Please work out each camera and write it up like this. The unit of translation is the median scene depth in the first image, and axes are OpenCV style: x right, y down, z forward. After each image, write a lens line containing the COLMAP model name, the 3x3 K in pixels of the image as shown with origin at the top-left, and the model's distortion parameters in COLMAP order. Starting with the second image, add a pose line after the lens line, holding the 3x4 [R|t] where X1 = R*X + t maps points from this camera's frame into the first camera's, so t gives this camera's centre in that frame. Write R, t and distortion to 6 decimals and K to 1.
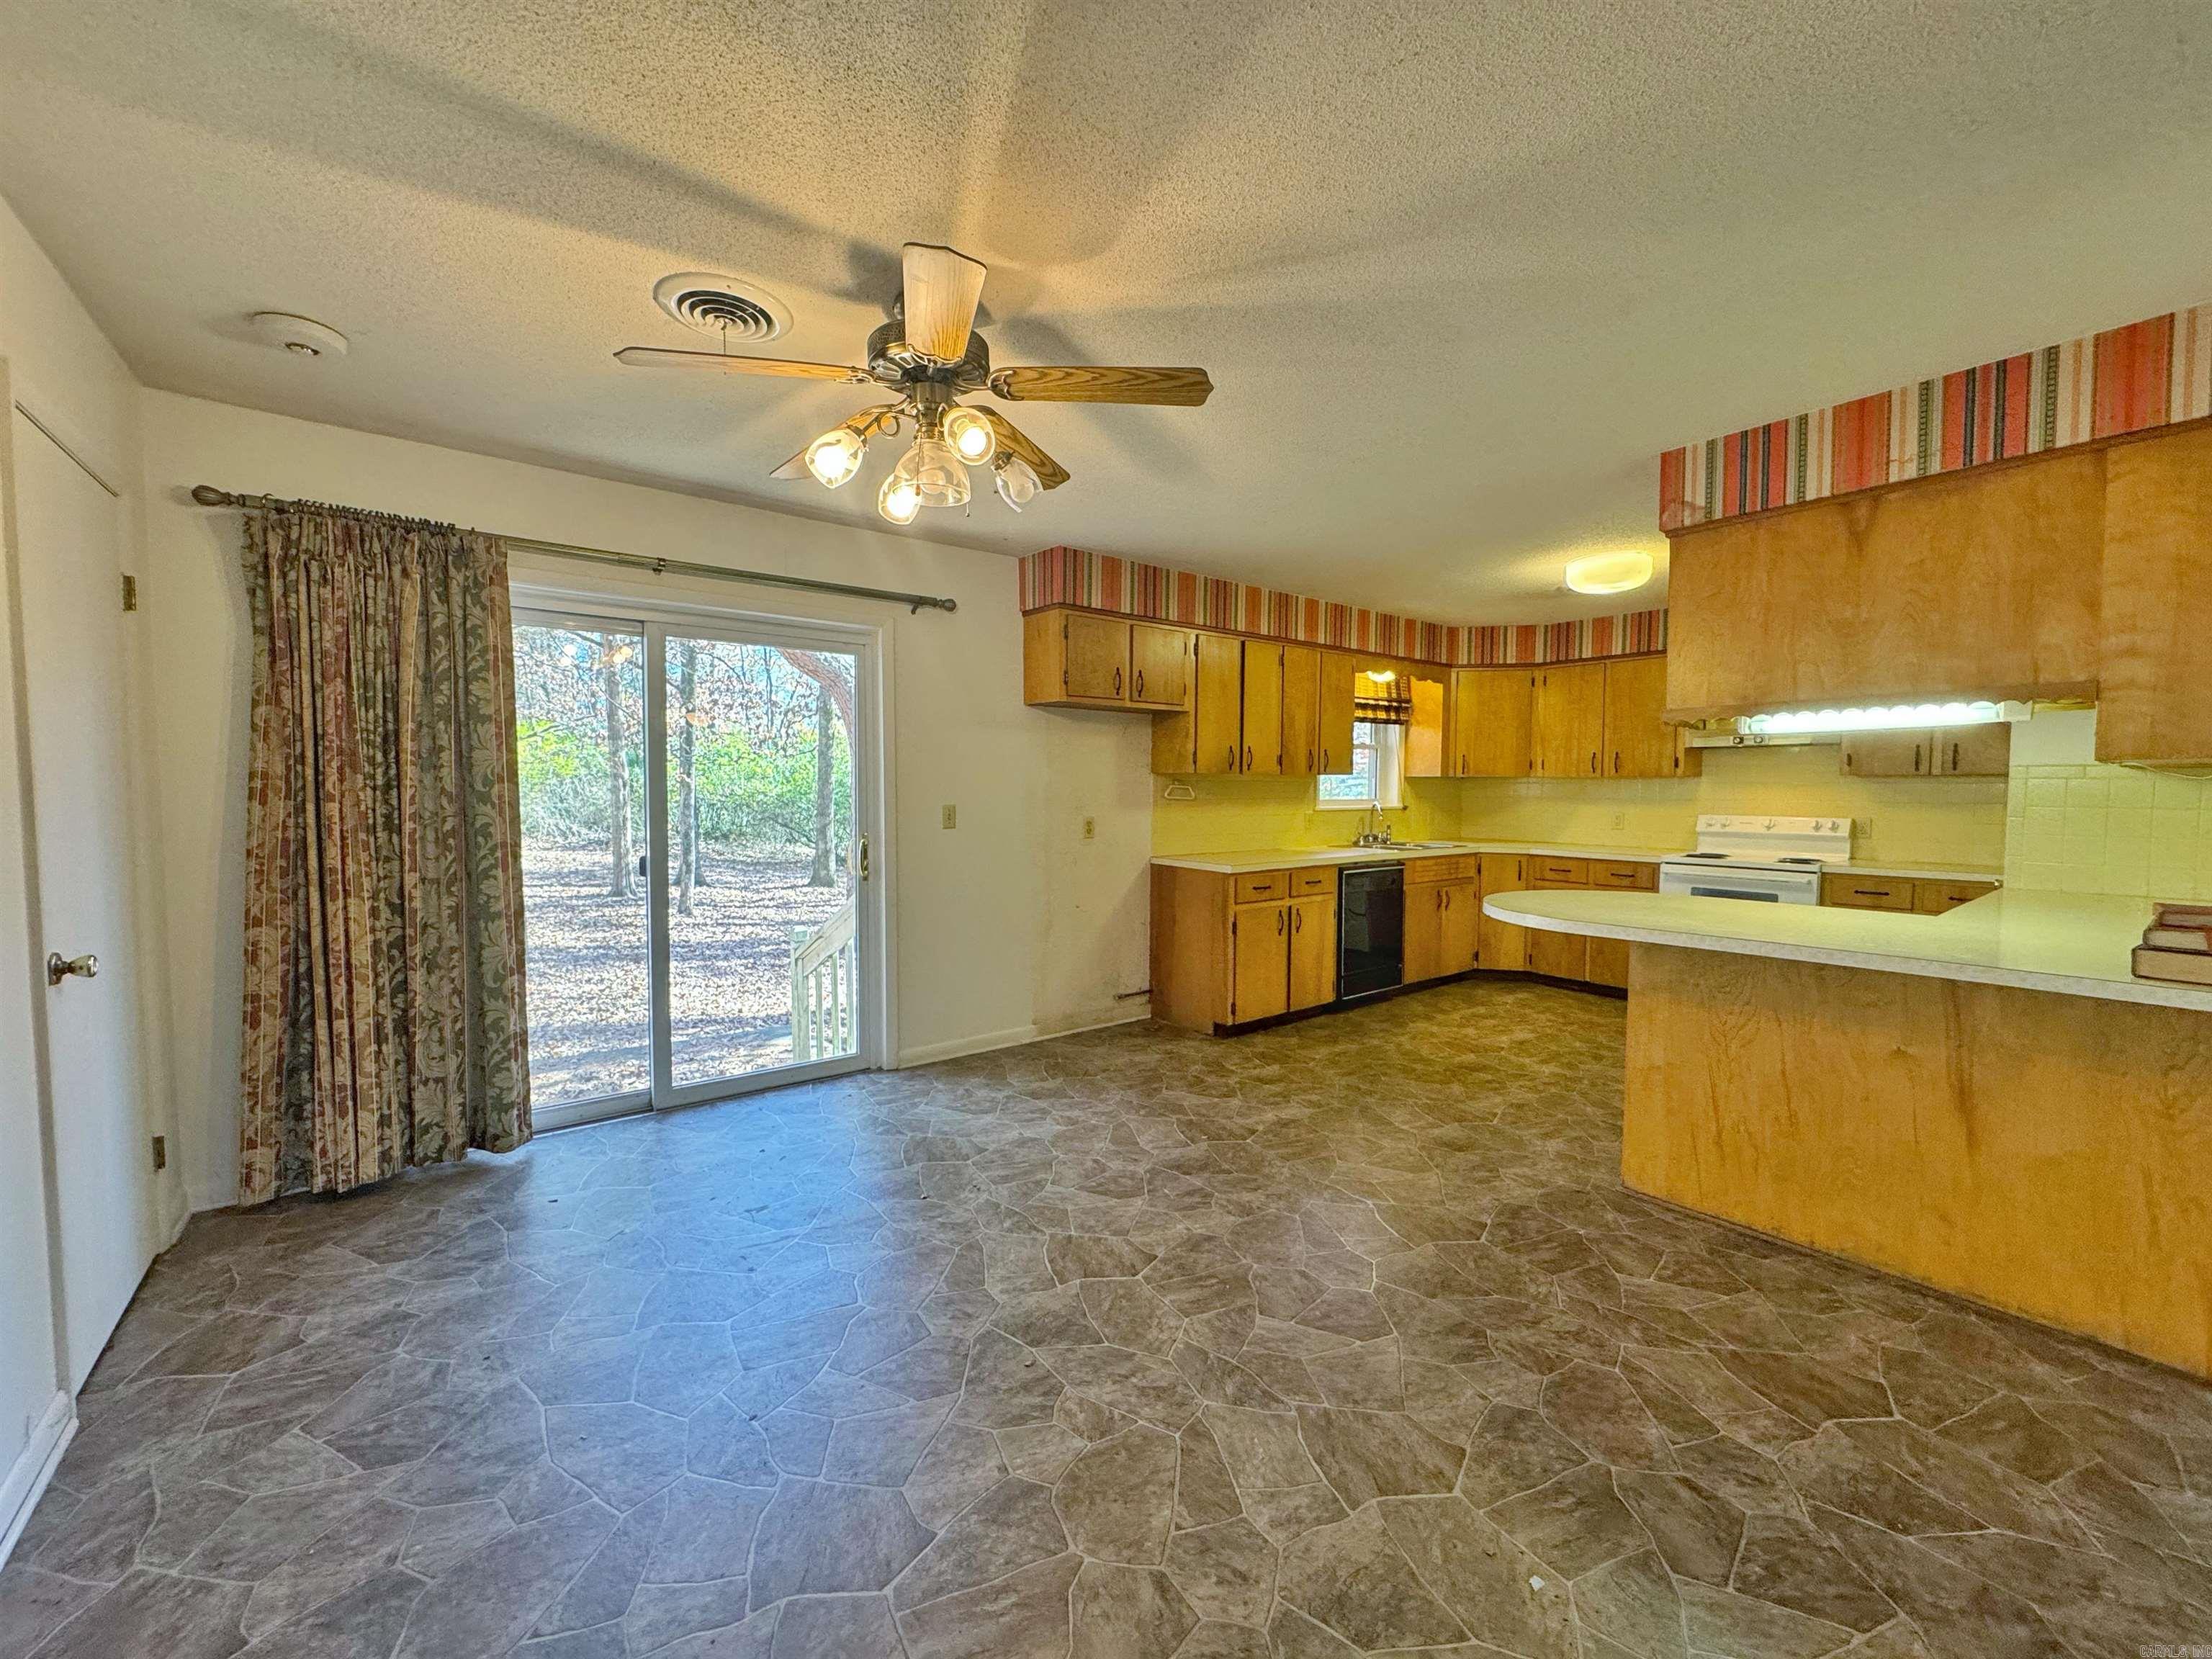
lens RADIAL K [[885.3, 0, 1104.8], [0, 885.3, 829.1], [0, 0, 1]] dist [-0.003173, 0.000429]
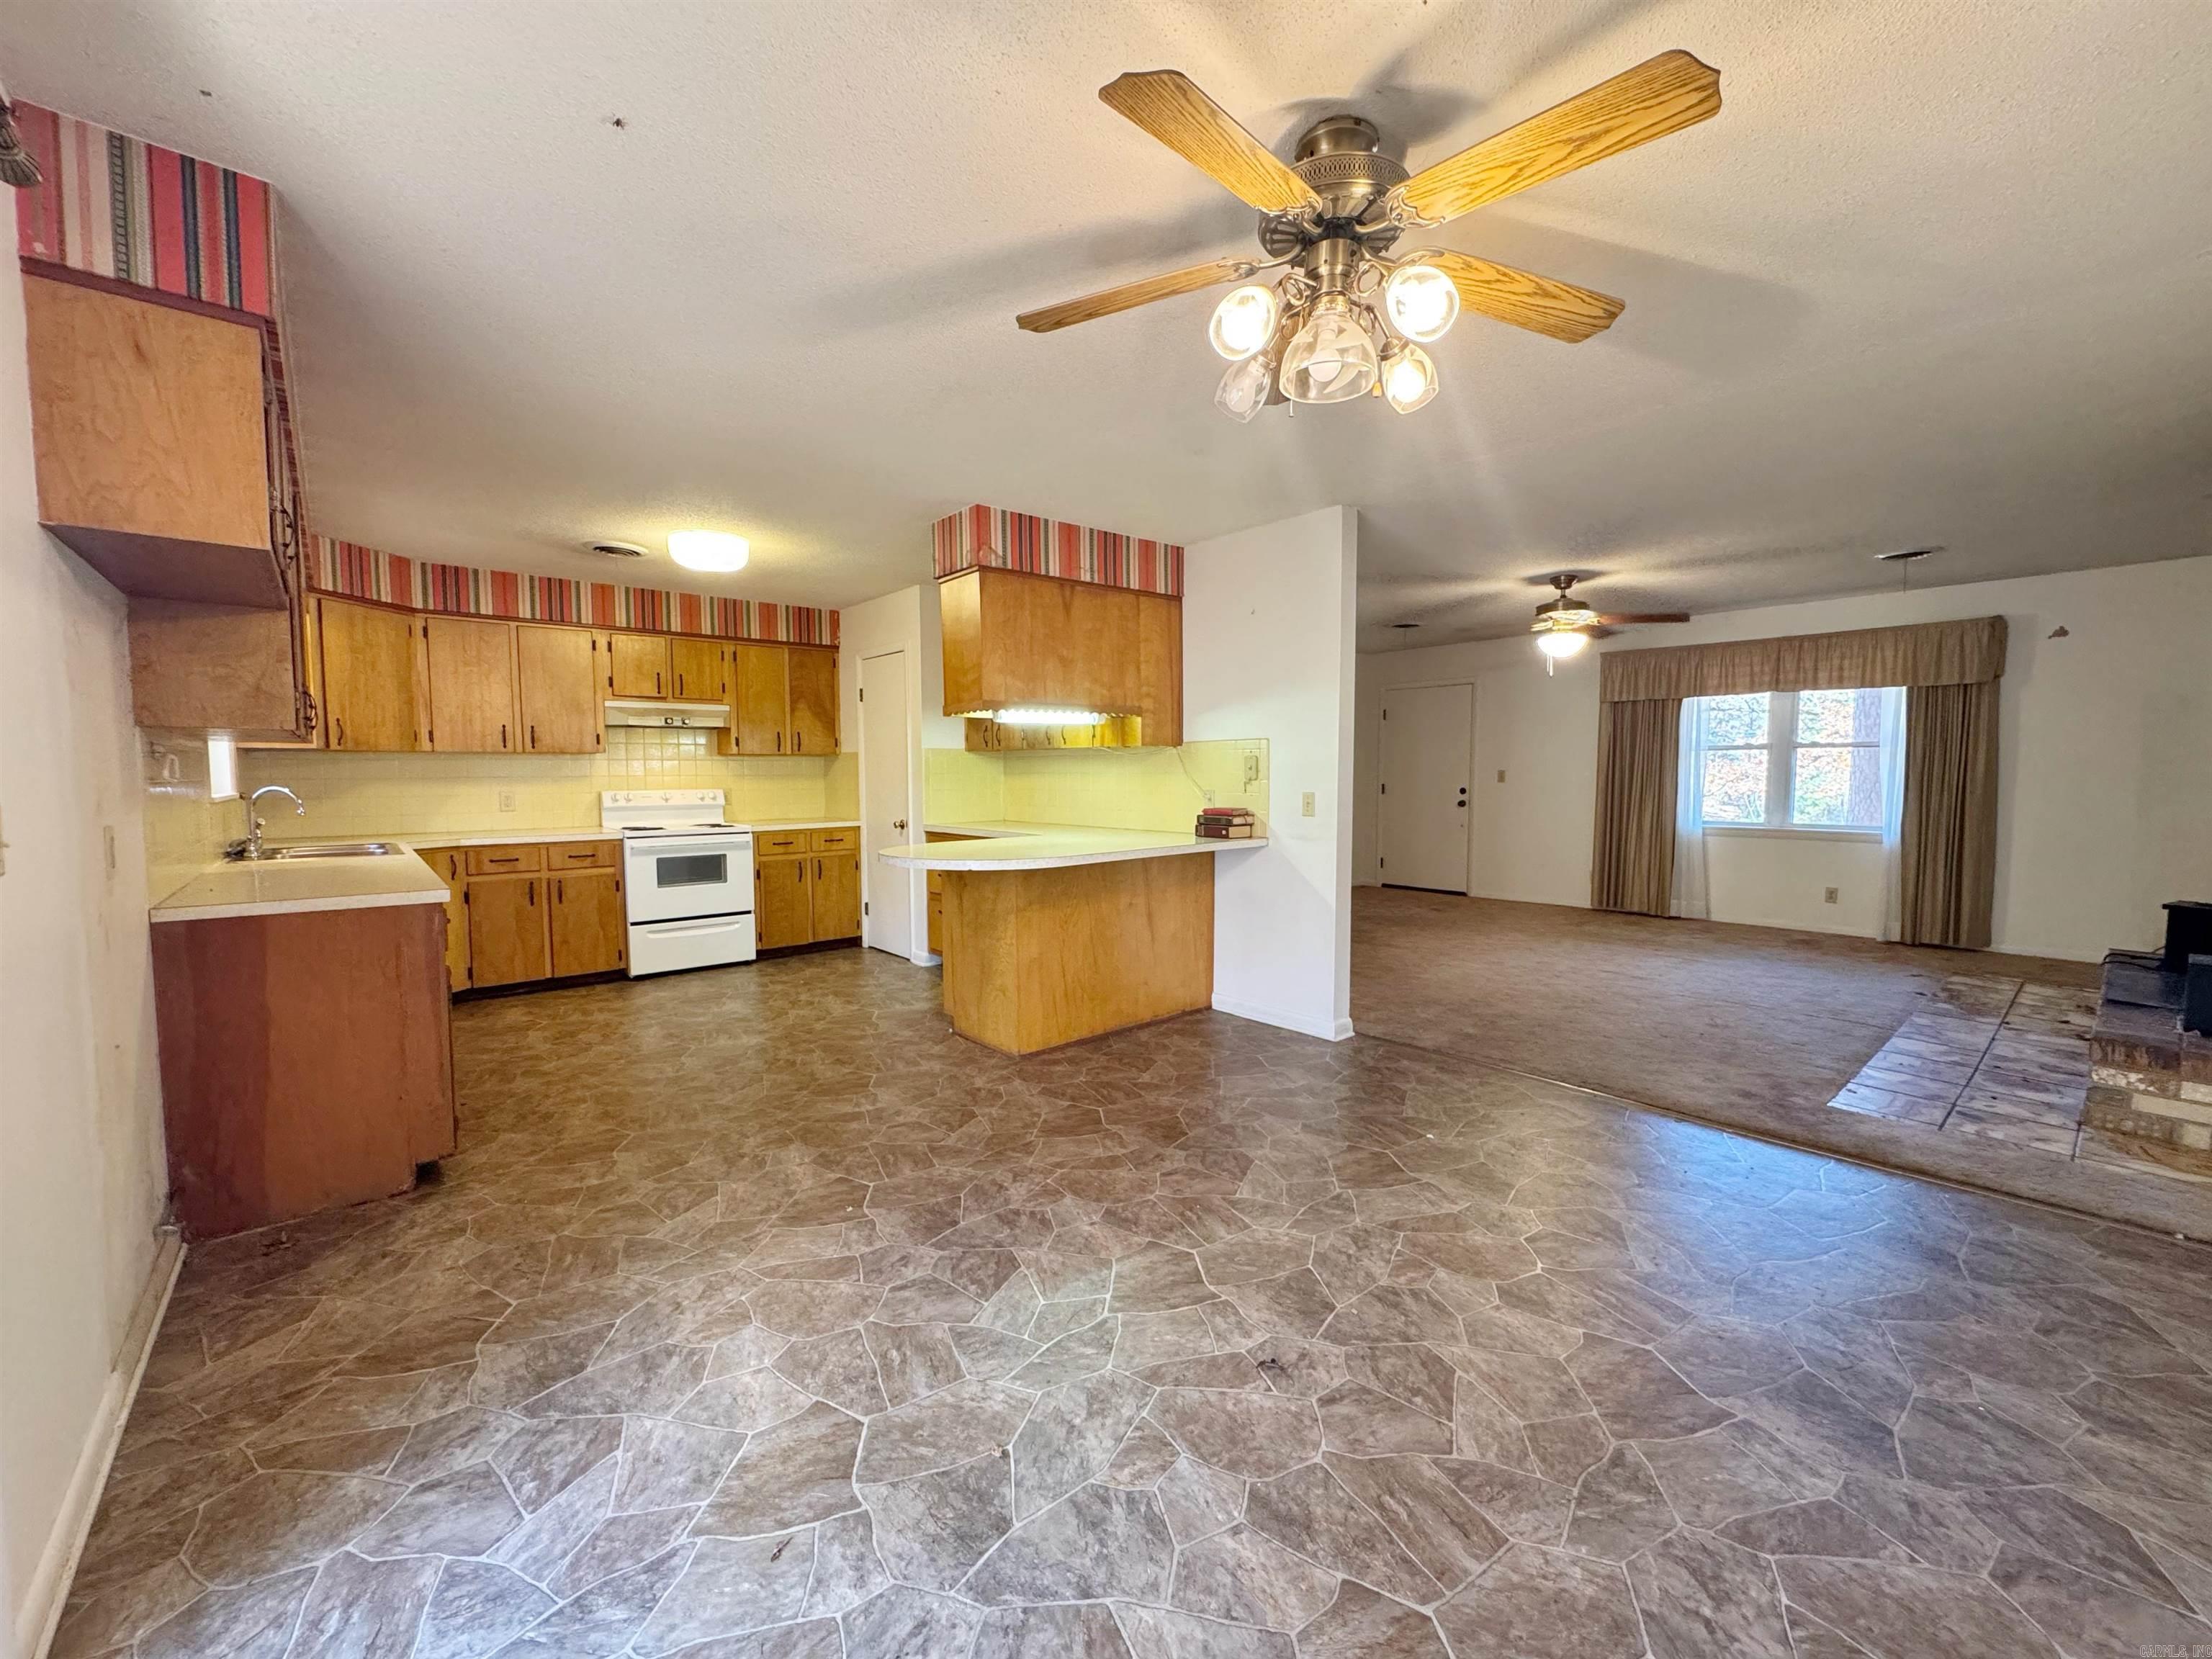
lens RADIAL K [[885.3, 0, 1104.8], [0, 885.3, 829.1], [0, 0, 1]] dist [-0.003173, 0.000429]
pose [[-0.046164, -0.068971, 0.996550, -0.542188], [0.054099, 0.995977, 0.071437, -0.020493], [-0.997468, 0.057210, -0.042247, 0.669460]]
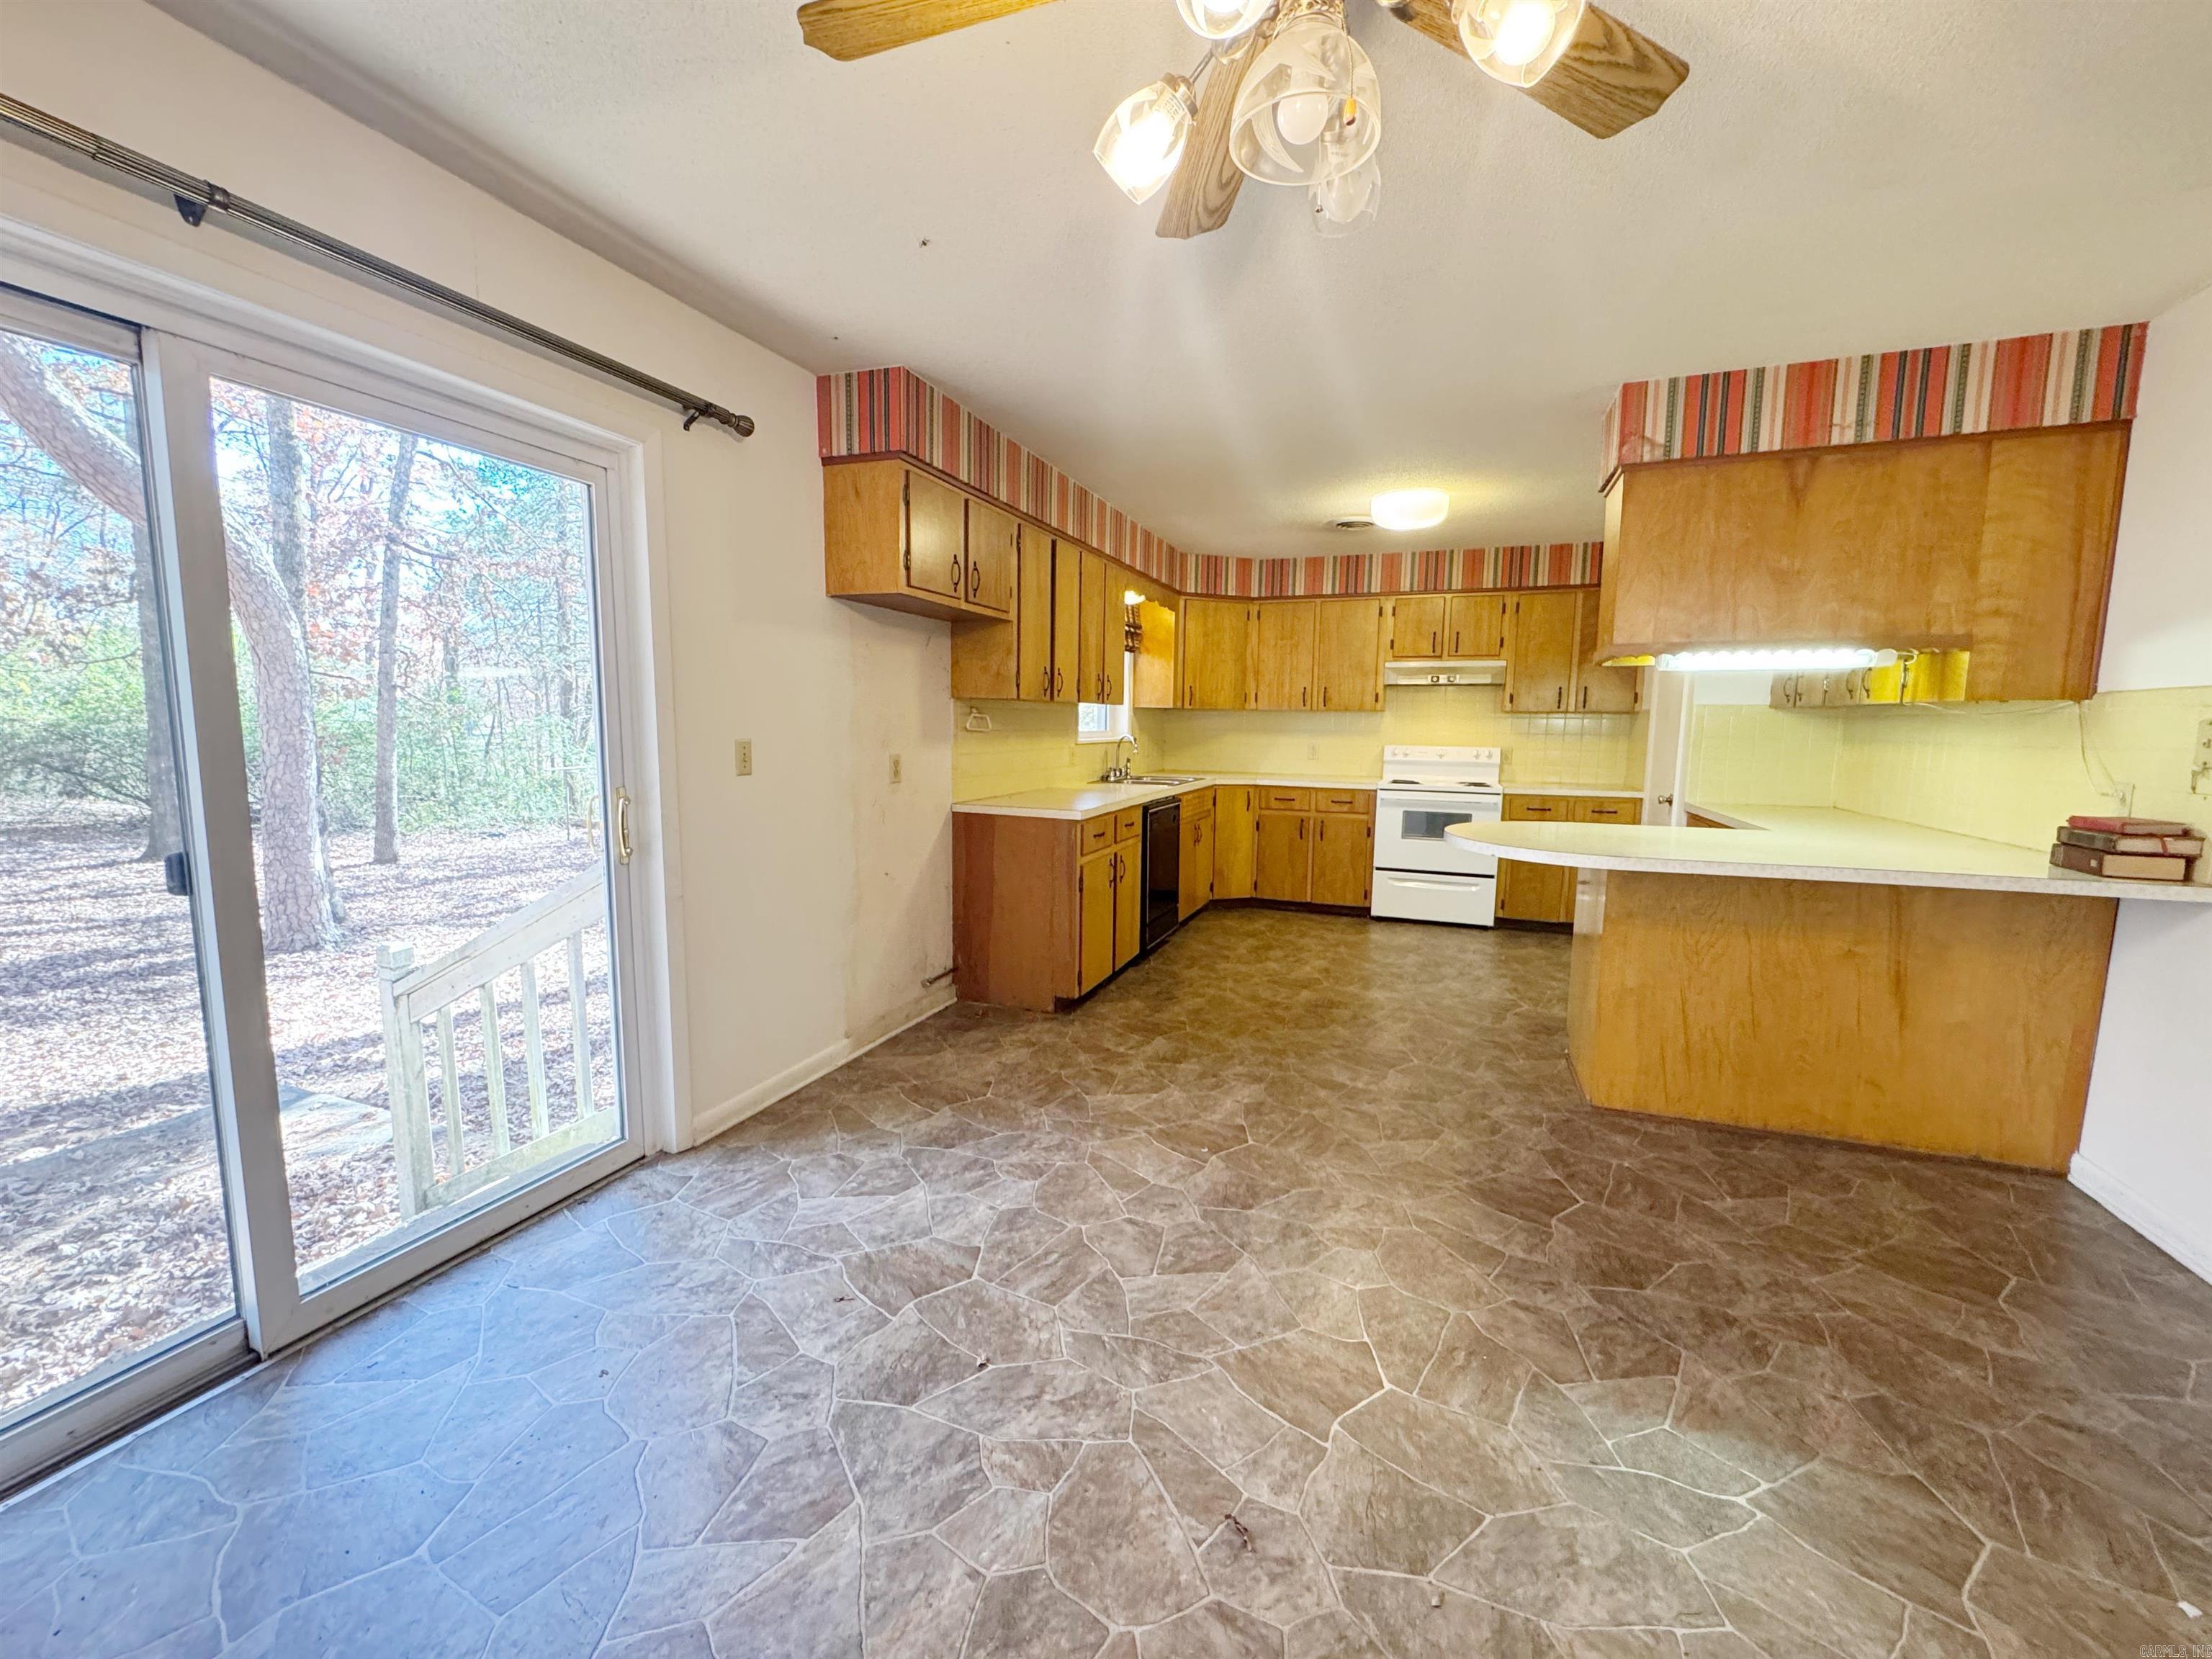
lens RADIAL K [[885.3, 0, 1104.8], [0, 885.3, 829.1], [0, 0, 1]] dist [-0.003173, 0.000429]
pose [[0.855546, -0.056050, 0.514683, -0.310216], [0.016398, 0.996557, 0.081268, -0.010713], [-0.517467, -0.061088, 0.853520, 0.315150]]
